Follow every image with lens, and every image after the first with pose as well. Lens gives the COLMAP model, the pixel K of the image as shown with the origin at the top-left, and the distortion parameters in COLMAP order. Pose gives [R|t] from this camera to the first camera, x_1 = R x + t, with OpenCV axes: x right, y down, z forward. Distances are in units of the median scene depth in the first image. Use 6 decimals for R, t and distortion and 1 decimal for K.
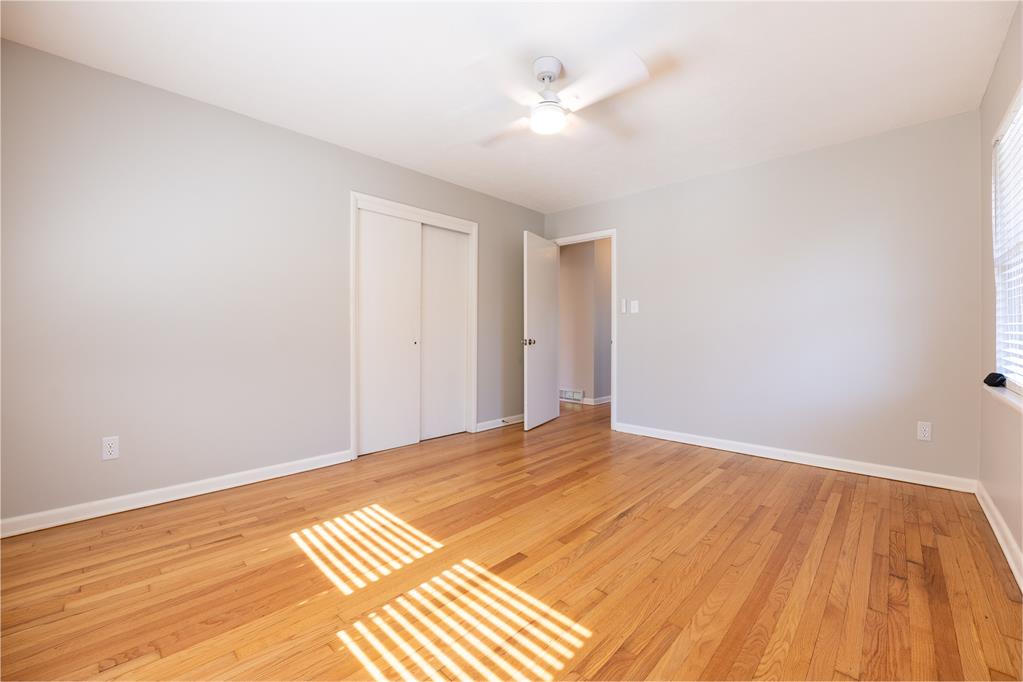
lens RADIAL K [[410.1, 0, 510.6], [0, 410.1, 336.5], [0, 0, 1]] dist [-0.024184, 0.000657]
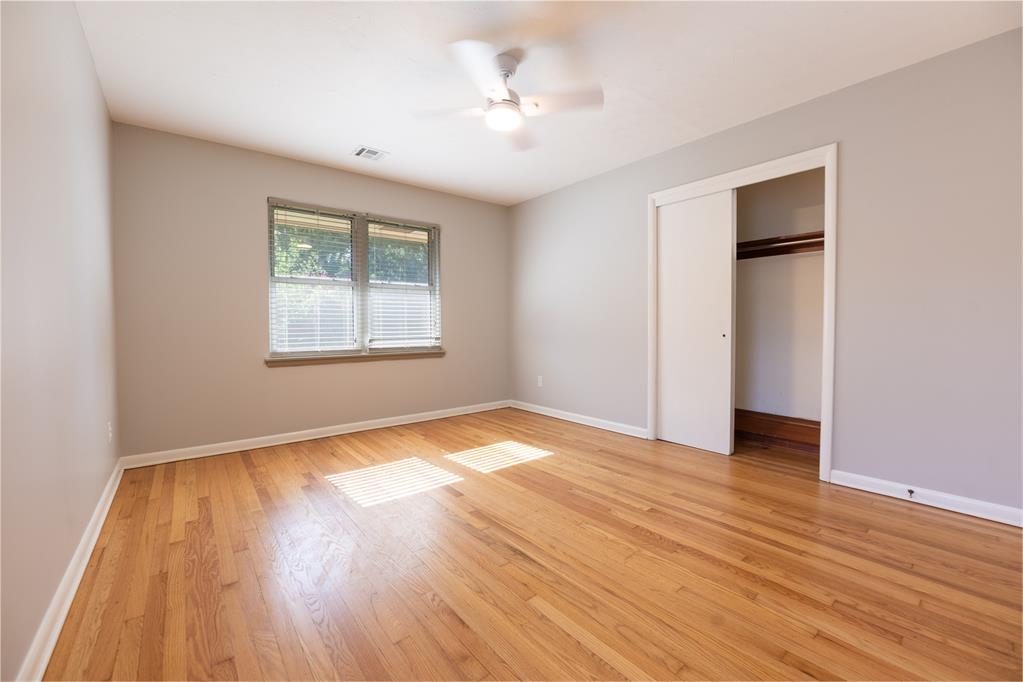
lens RADIAL K [[410.1, 0, 510.6], [0, 410.1, 336.5], [0, 0, 1]] dist [-0.024184, 0.000657]
pose [[-0.124251, 0.026550, -0.991895, 1.093759], [-0.002988, 0.999627, 0.027132, -0.006251], [0.992246, 0.006335, -0.124126, 1.119544]]
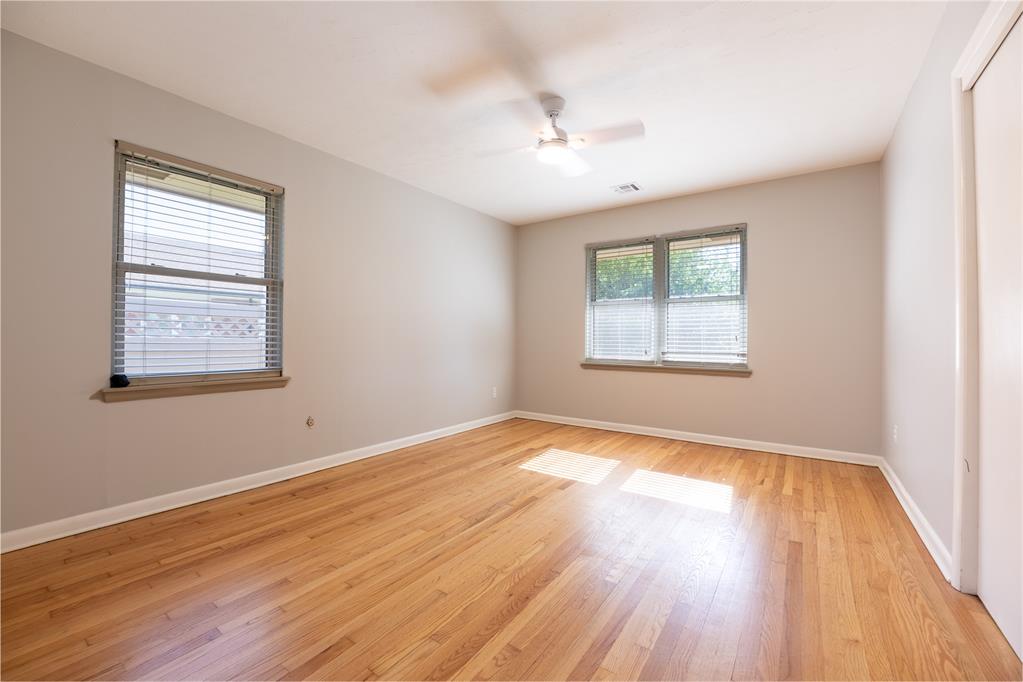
lens RADIAL K [[411.0, 0, 517.1], [0, 411.0, 335.4], [0, 0, 1]] dist [-0.020059, 0.000103]
pose [[-0.988582, -0.008729, -0.150430, 0.352772], [-0.008908, 0.999960, 0.000516, -0.015823], [0.150419, 0.001850, -0.988621, 2.072727]]
